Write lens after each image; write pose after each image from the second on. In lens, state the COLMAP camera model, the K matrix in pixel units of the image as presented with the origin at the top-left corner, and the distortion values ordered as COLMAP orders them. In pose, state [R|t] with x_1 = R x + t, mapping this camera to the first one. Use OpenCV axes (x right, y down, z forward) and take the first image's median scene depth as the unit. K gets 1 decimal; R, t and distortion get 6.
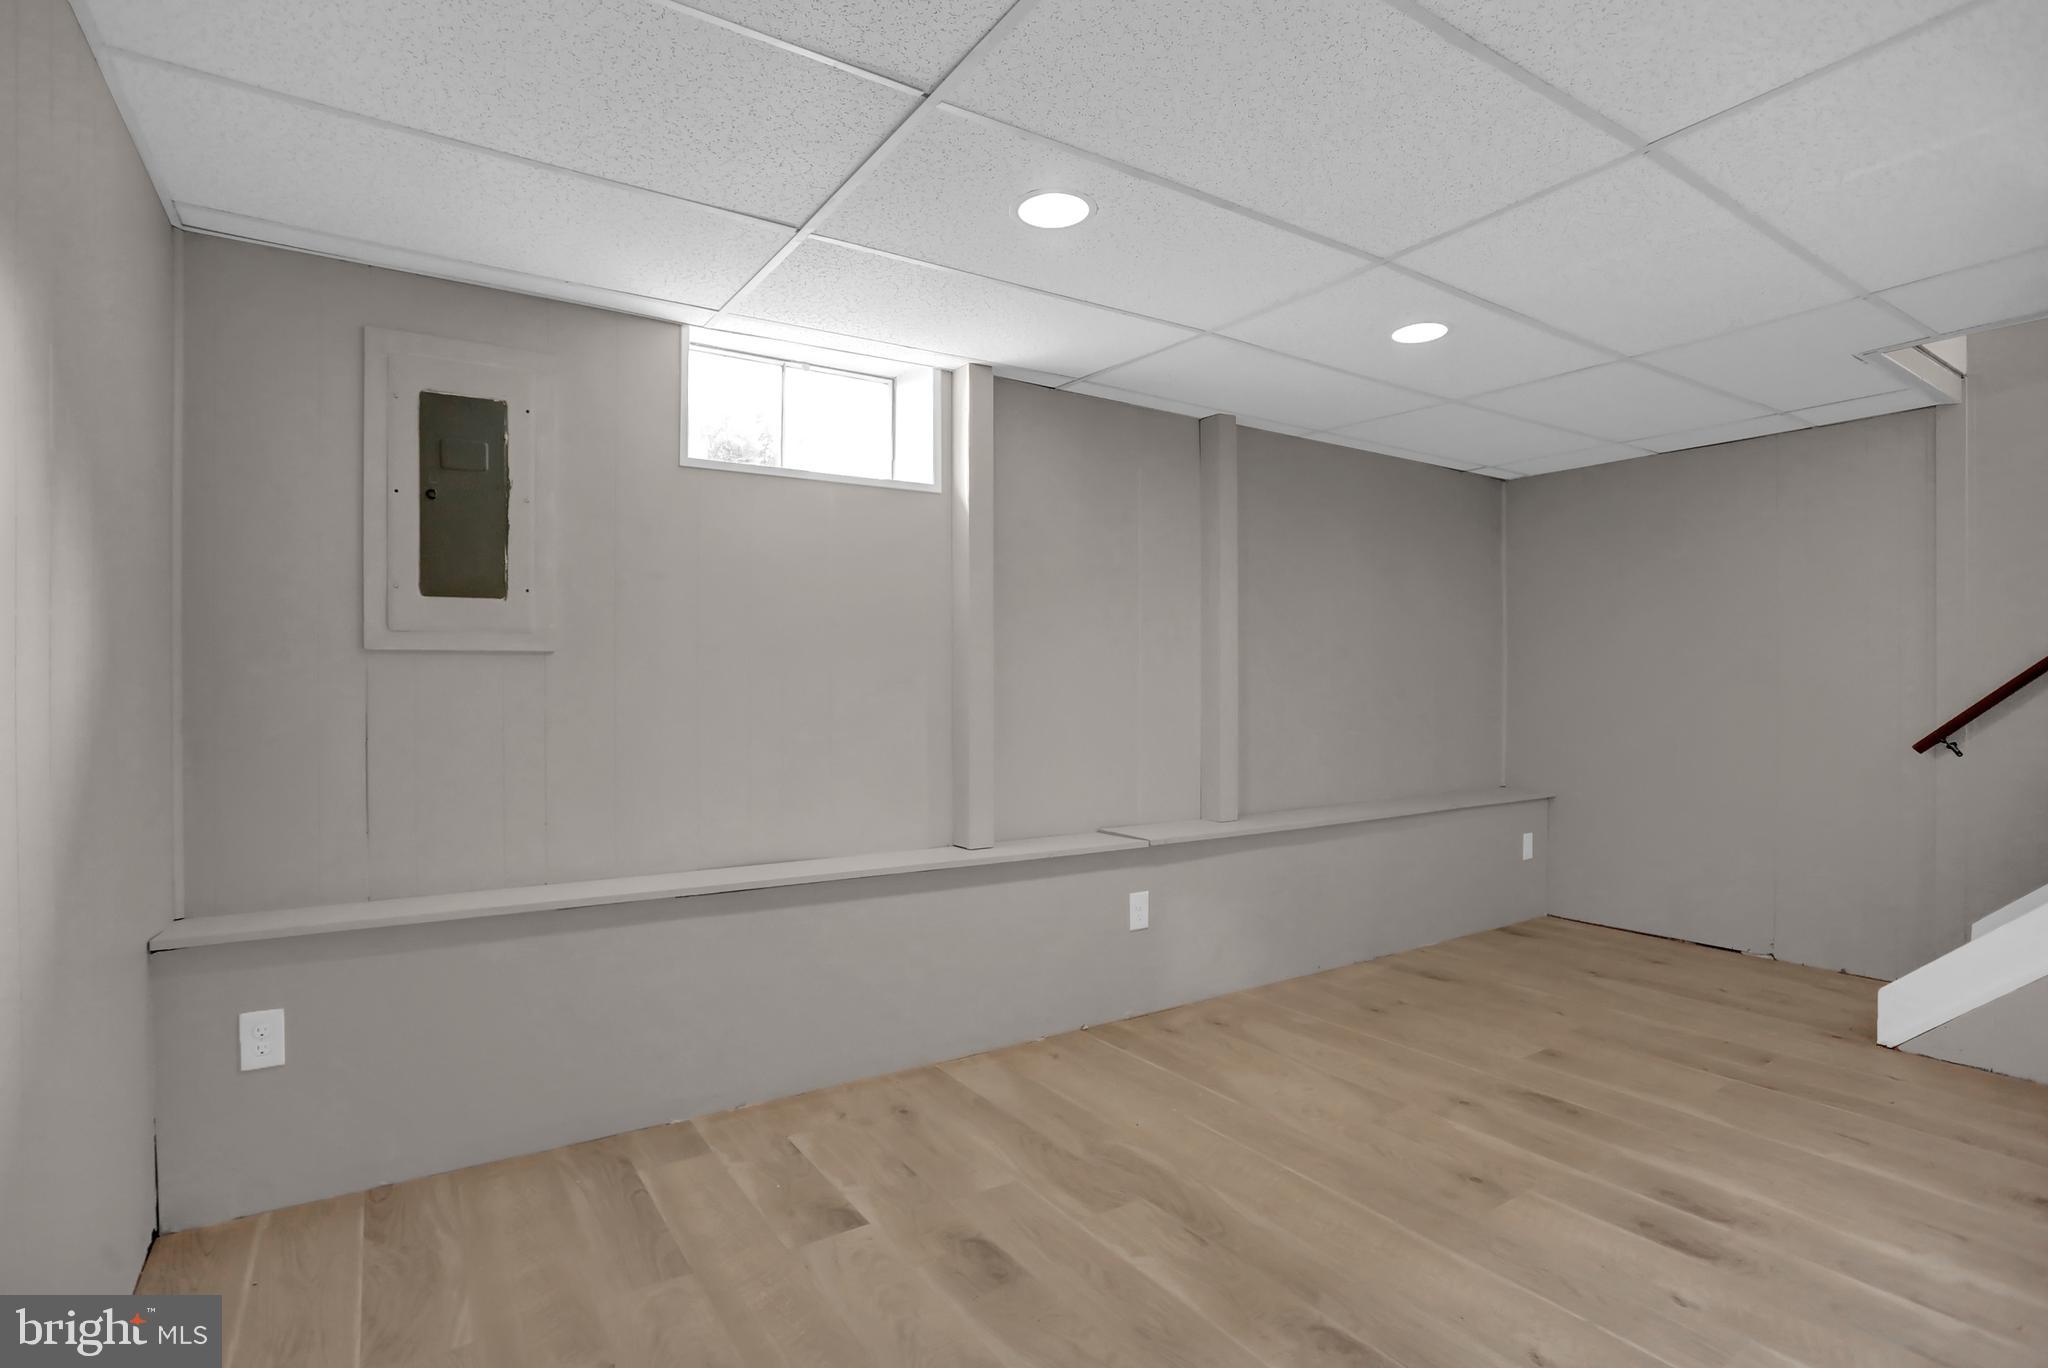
lens RADIAL K [[997.2, 0, 1010.7], [0, 997.2, 681.9], [0, 0, 1]] dist [-0.074565, 0.026811]
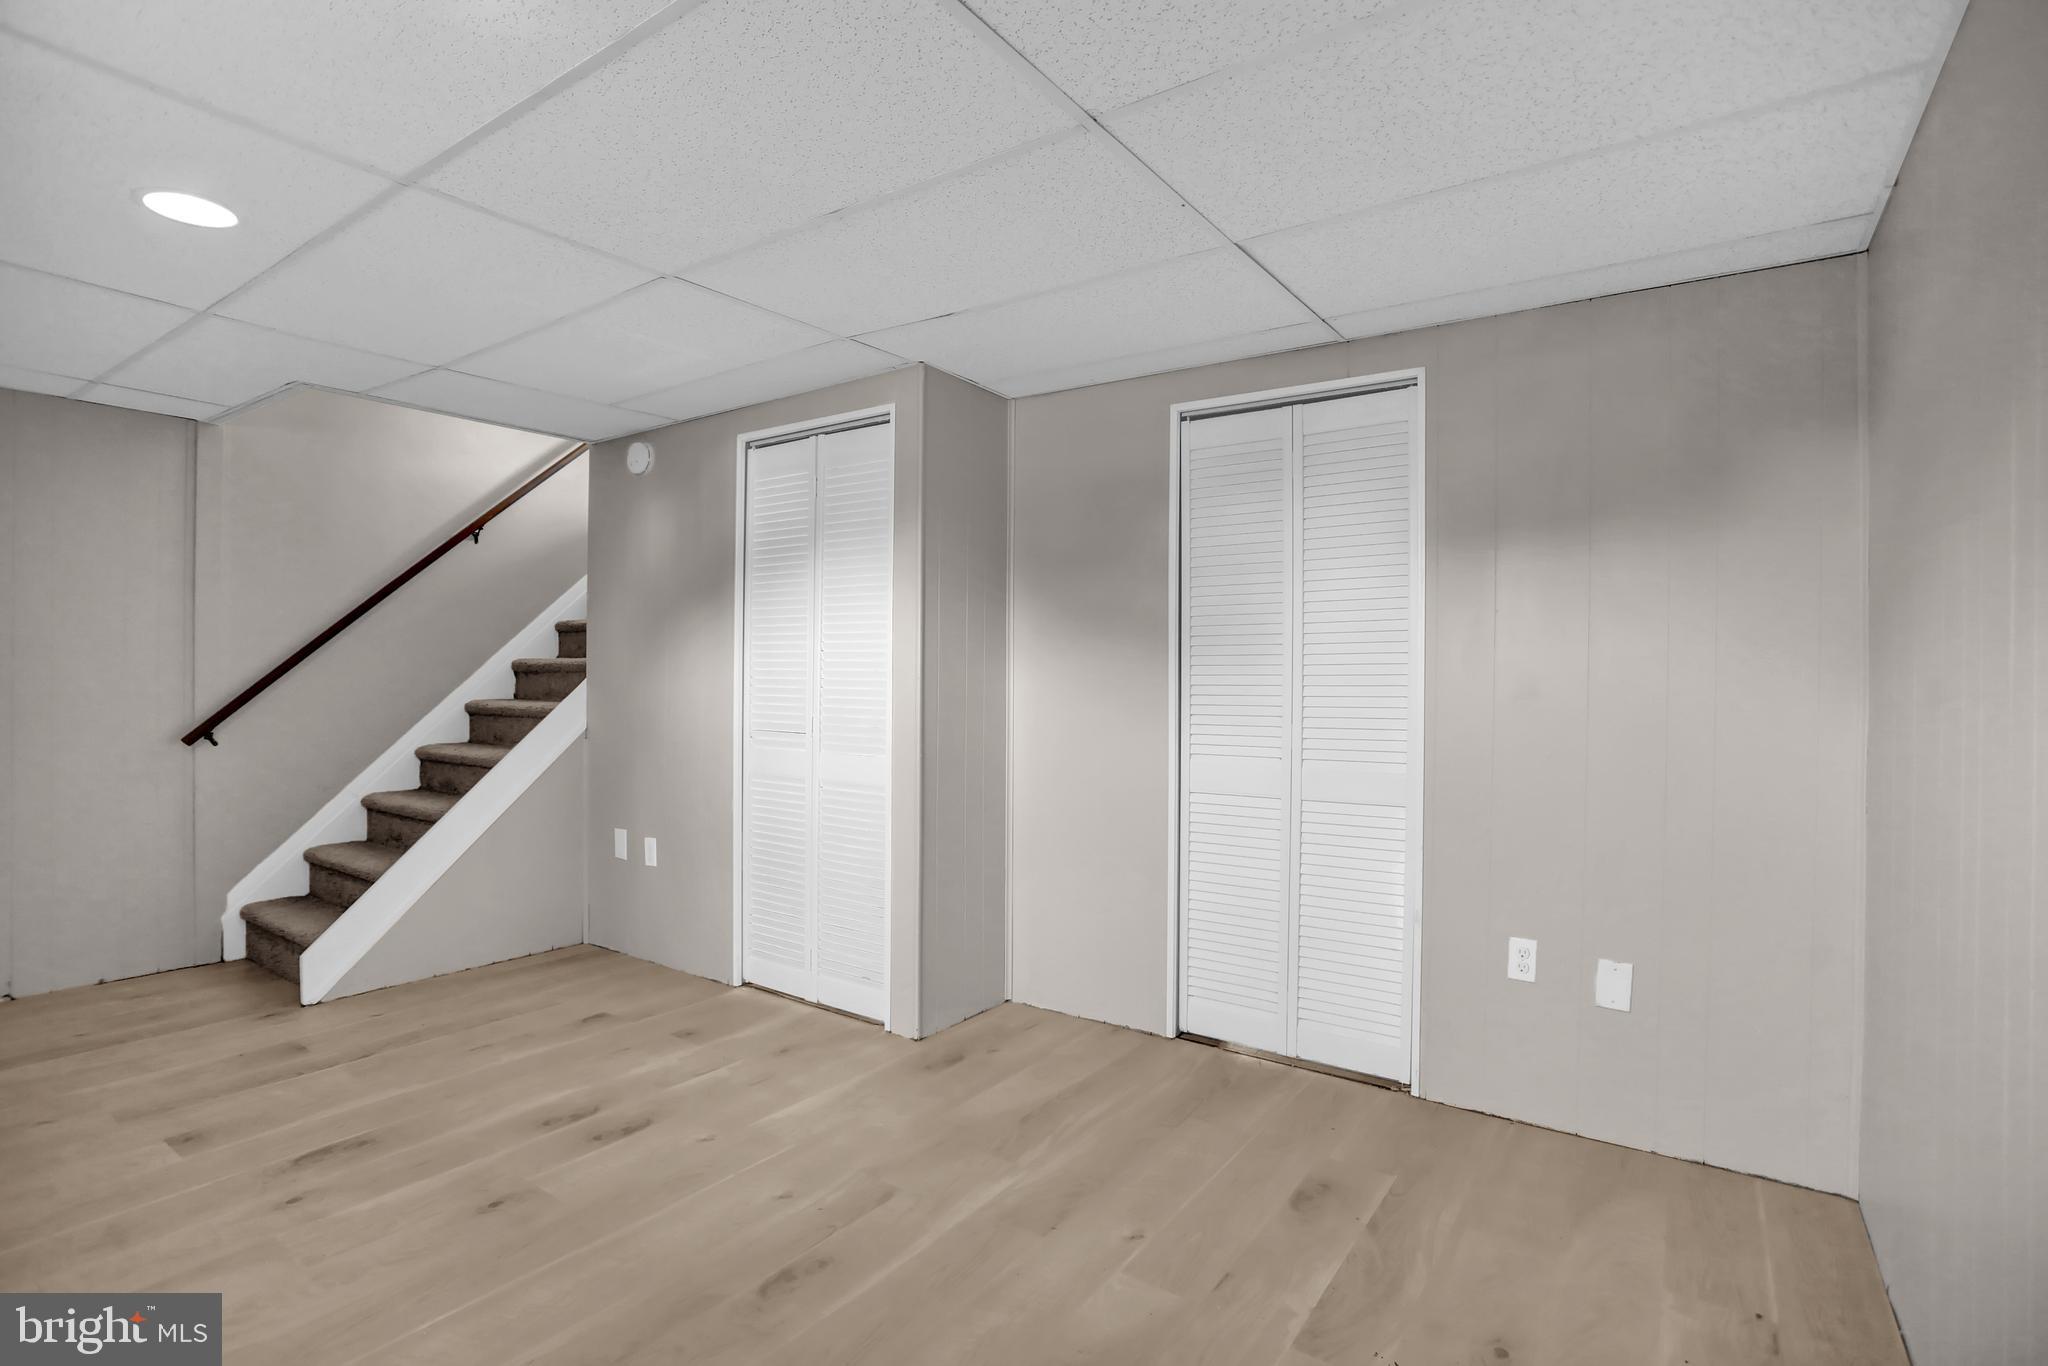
lens RADIAL K [[989.8, 0, 1025.8], [0, 989.8, 677.6], [0, 0, 1]] dist [-0.075786, 0.034098]
pose [[-0.380868, -0.004266, 0.924620, -0.550752], [-0.013997, 0.999901, -0.001152, -0.018495], [-0.924524, -0.013380, -0.380890, 0.797713]]
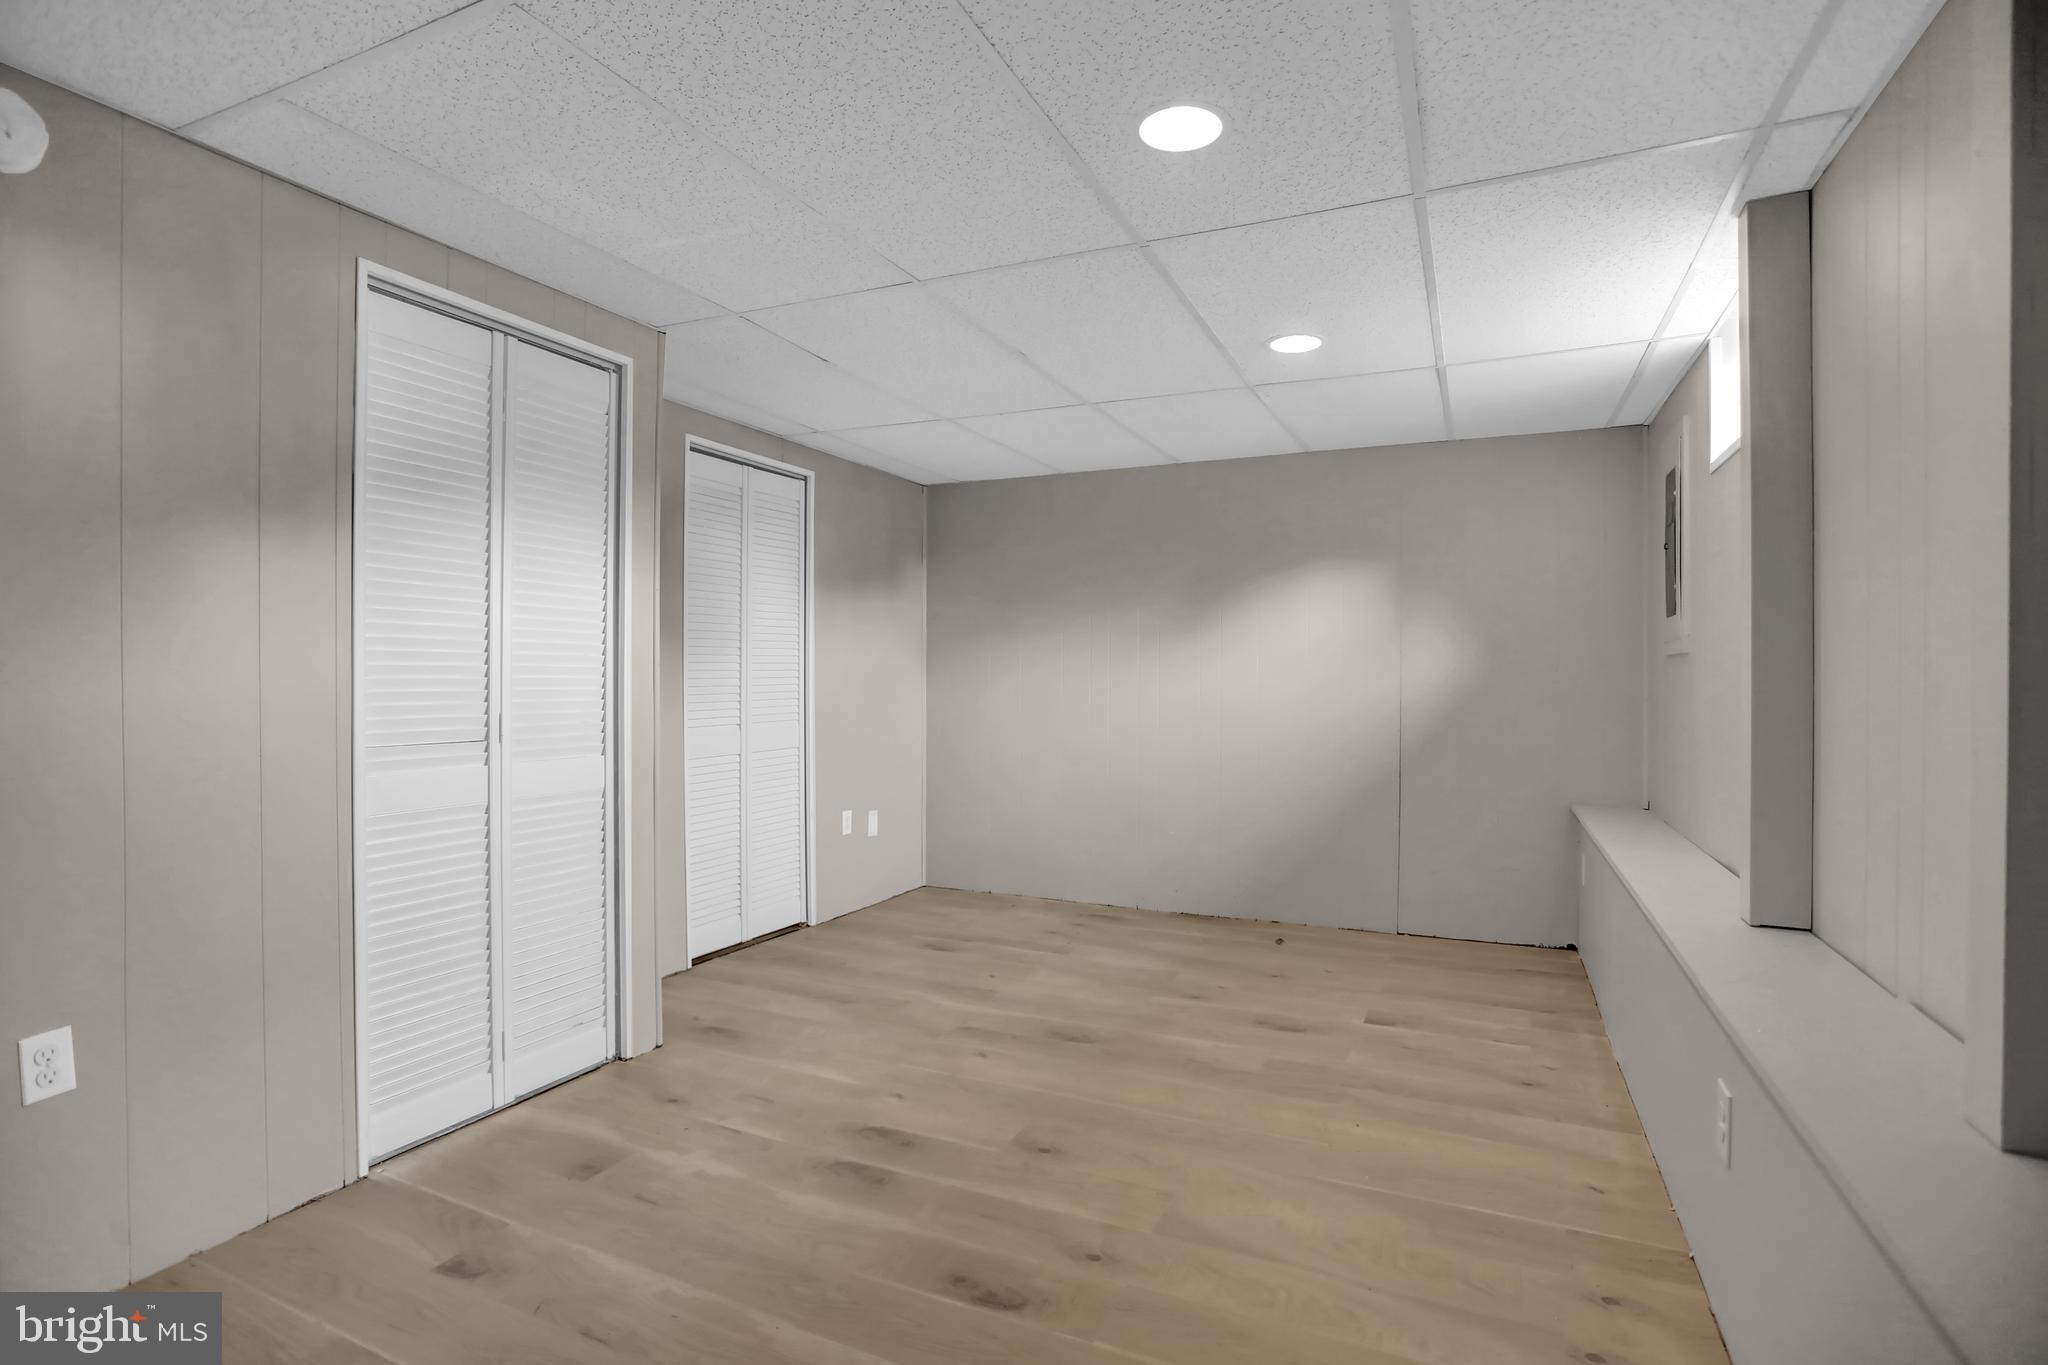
lens RADIAL K [[989.8, 0, 1025.8], [0, 989.8, 677.1], [0, 0, 1]] dist [-0.075786, 0.034098]
pose [[-0.842244, 0.001046, -0.539096, 0.967294], [0.003909, 0.999984, -0.004167, 0.005602], [0.539083, -0.005617, -0.842234, 1.704760]]
